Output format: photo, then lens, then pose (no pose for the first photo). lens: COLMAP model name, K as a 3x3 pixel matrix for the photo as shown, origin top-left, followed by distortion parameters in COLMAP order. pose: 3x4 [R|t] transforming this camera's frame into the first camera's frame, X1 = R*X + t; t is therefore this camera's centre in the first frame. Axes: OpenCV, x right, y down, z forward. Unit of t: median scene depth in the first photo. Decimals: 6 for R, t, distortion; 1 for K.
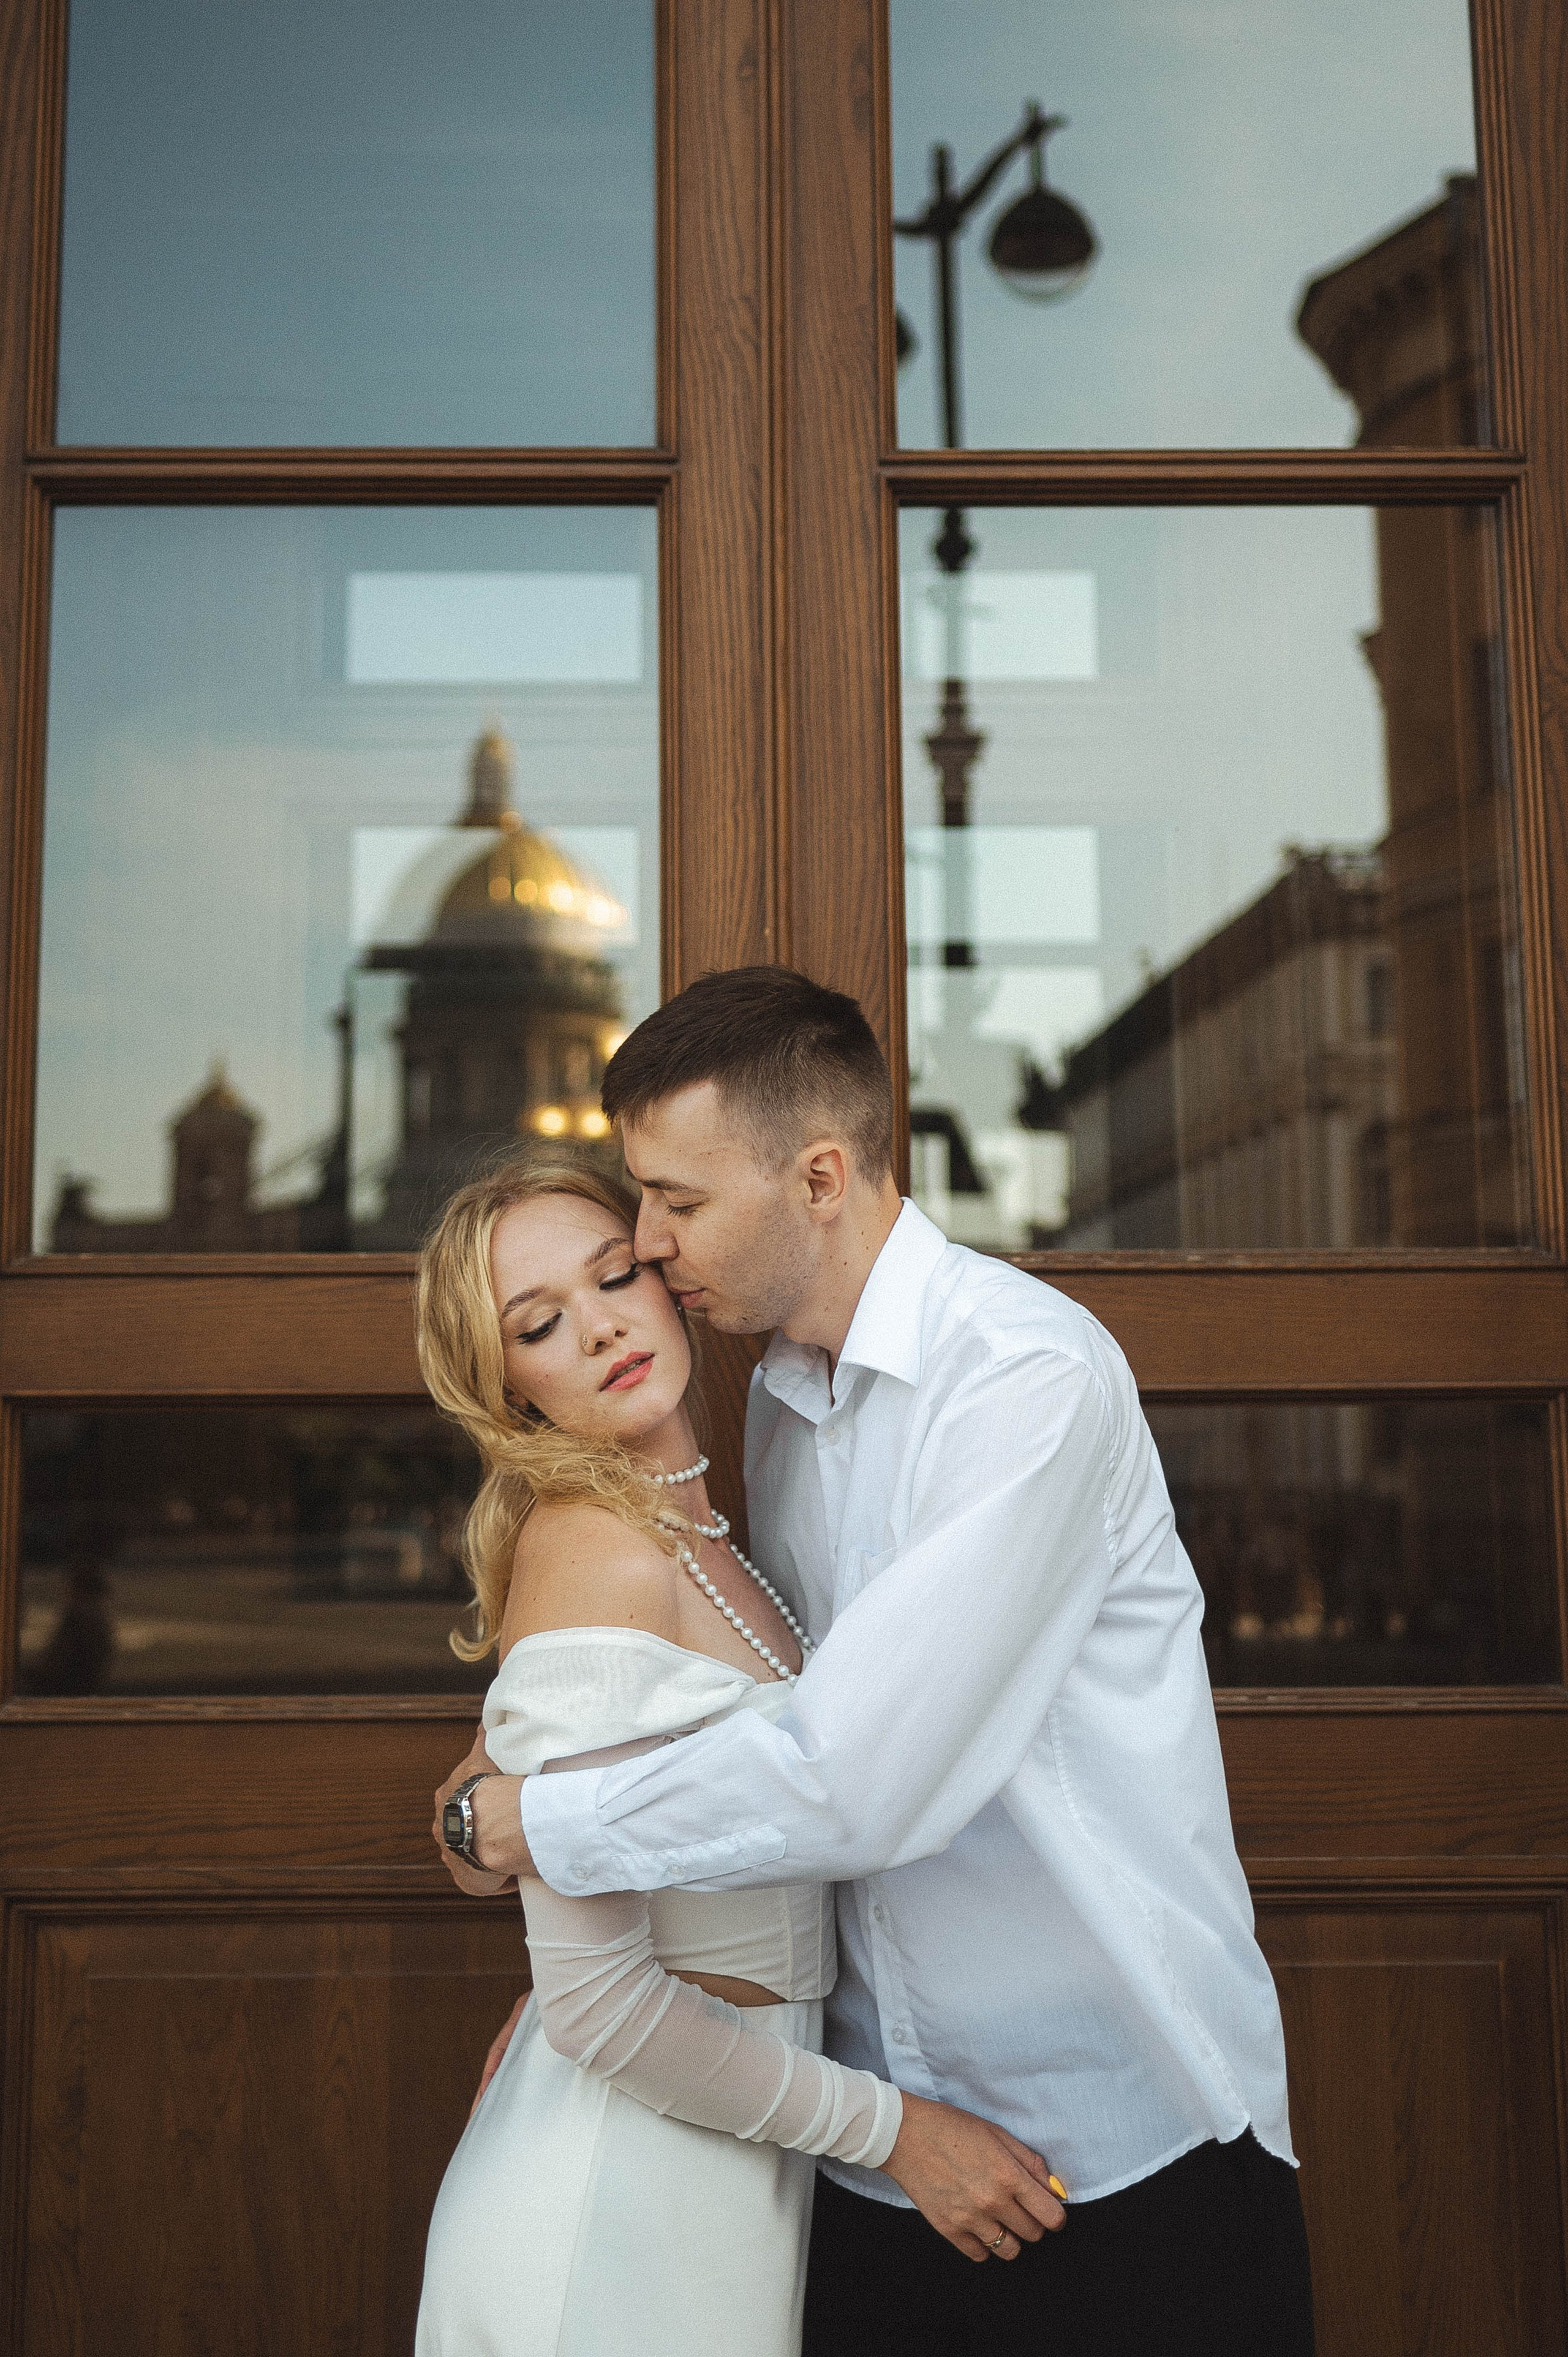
lens RADIAL K [[2228.1, 0, 784.0], [0, 2228.1, 1178.5], [0, 0, 1]] dist [0.002346, -0.008570]
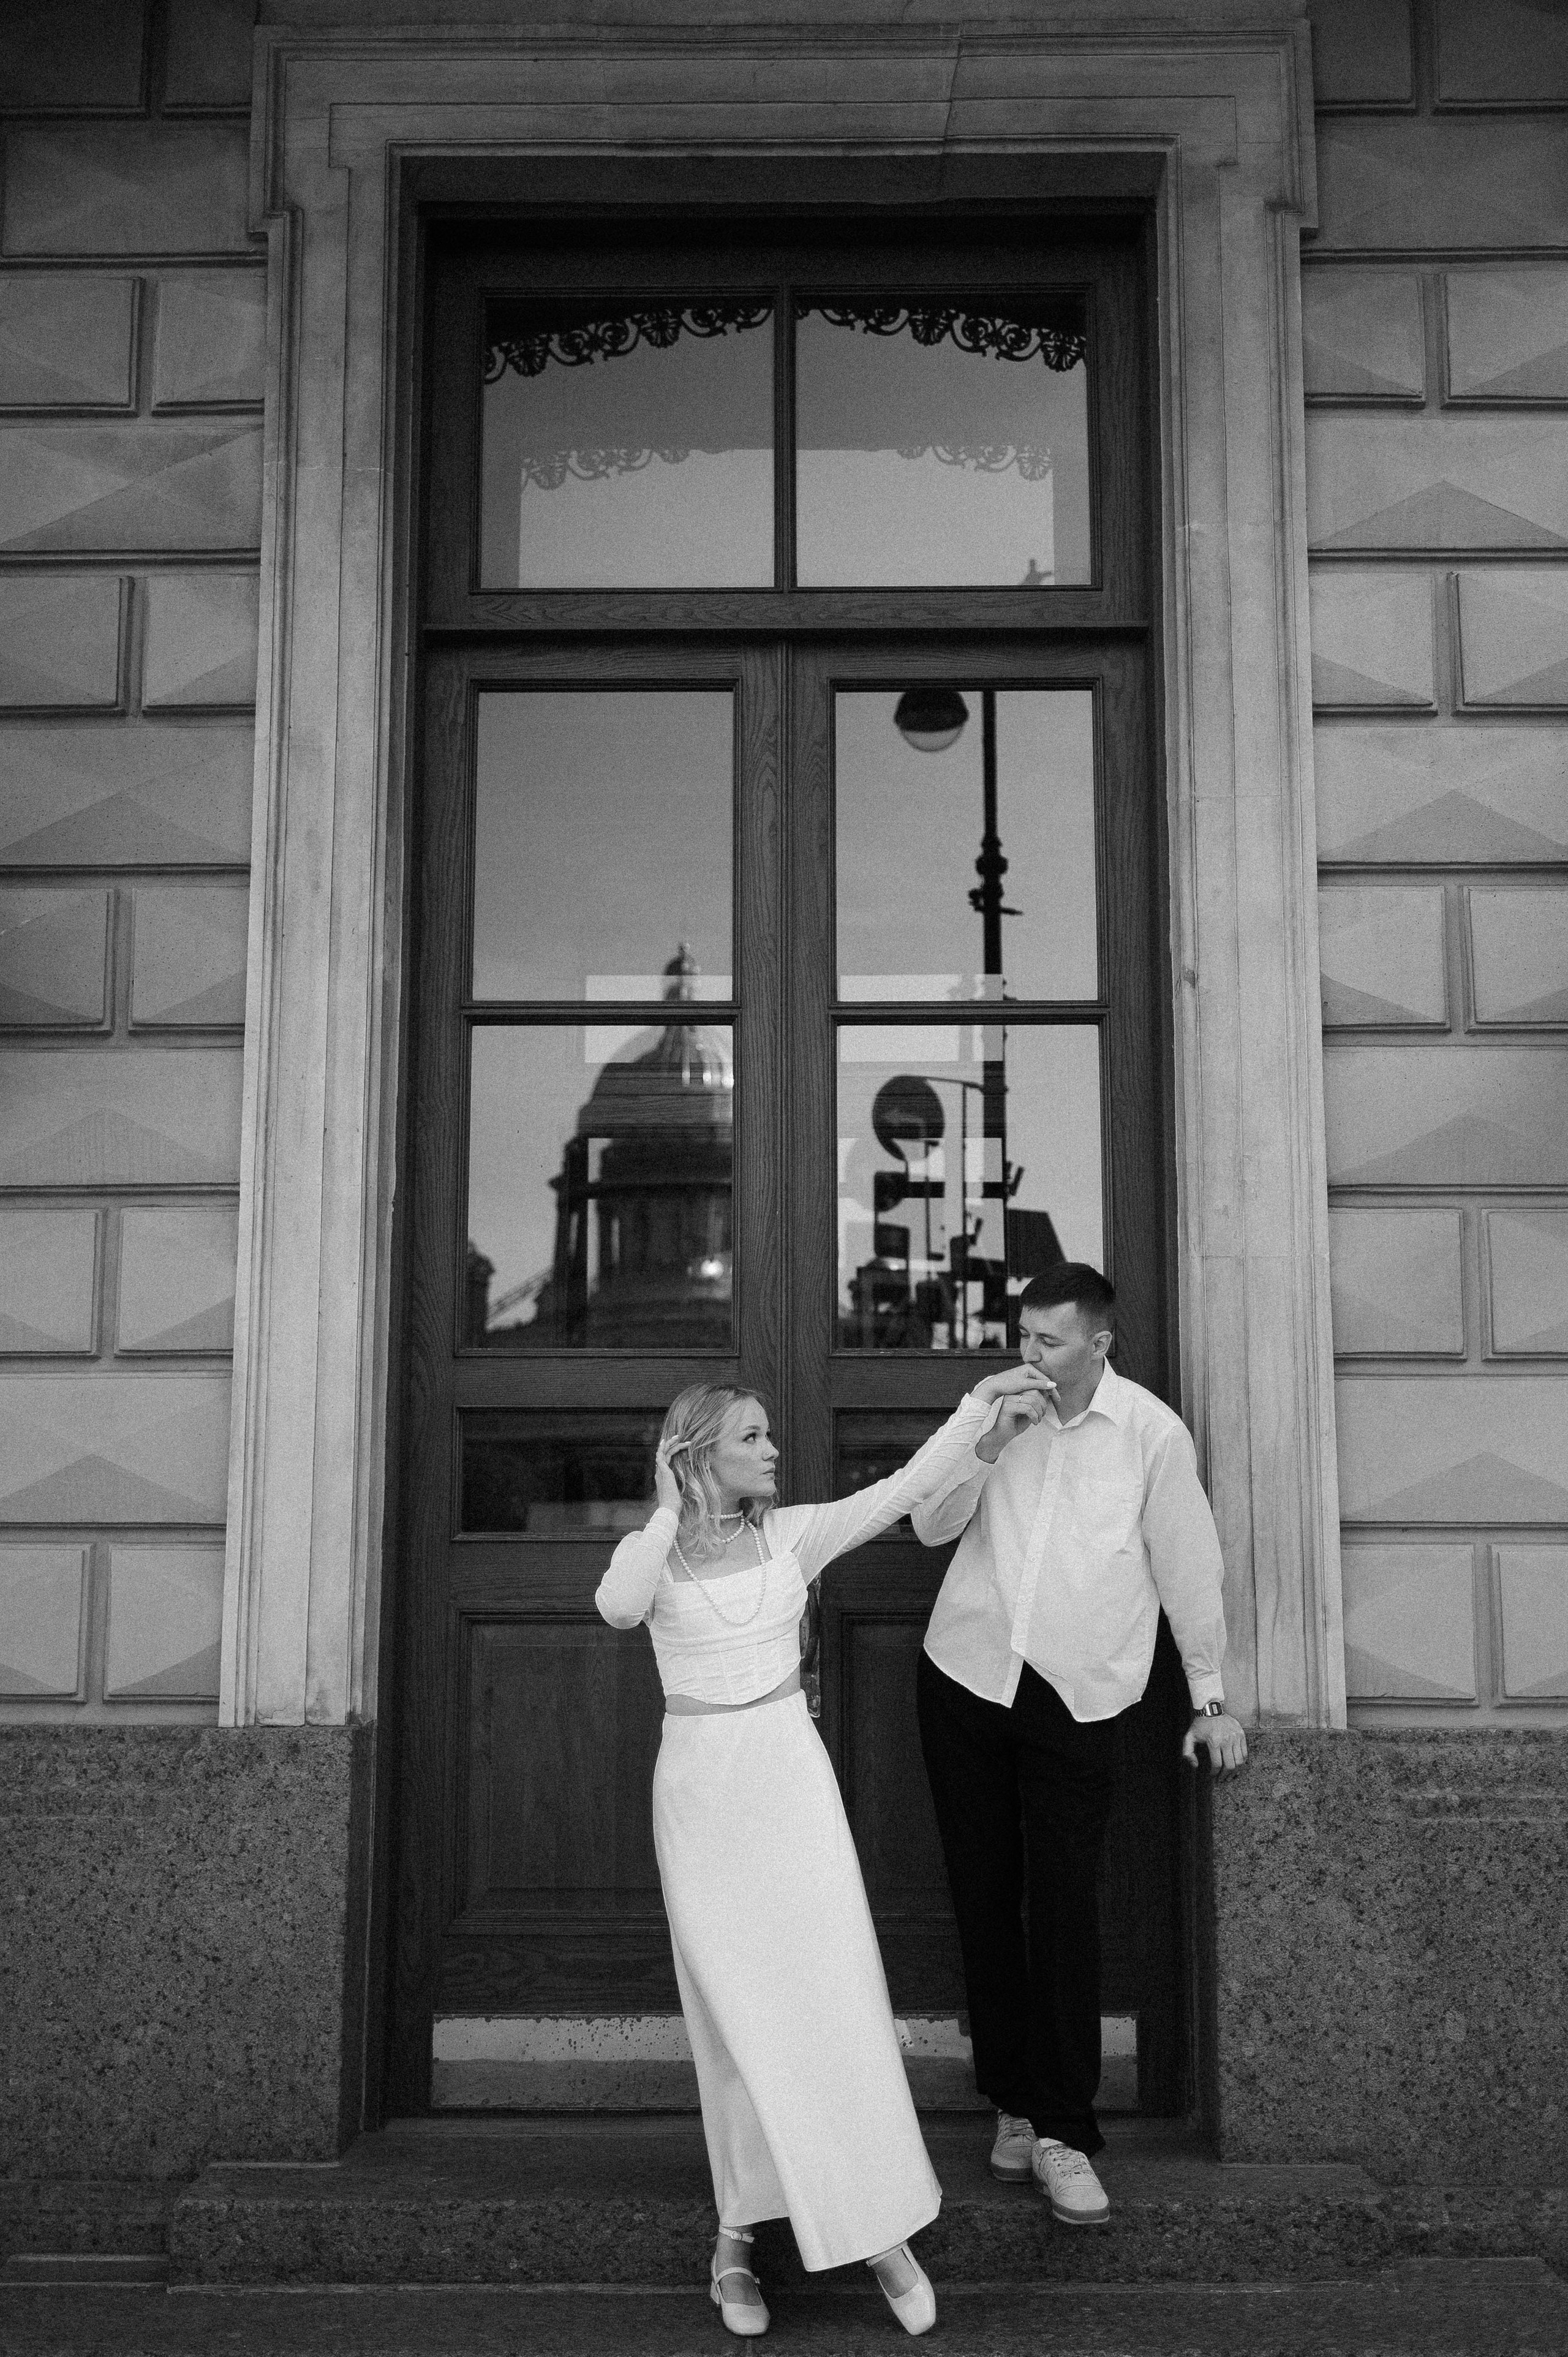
lens RADIAL K [[2435.3, 0, 784.0], [0, 2435.3, 1178.5], [0, 0, 1]] dist [-0.012348, -0.002684]
pose [[0.999812, 0.009631, -0.016847, 0.041538], [-0.010255, 0.999247, -0.037410, -0.050419], [0.016474, 0.037575, 0.999158, -1.522599]]
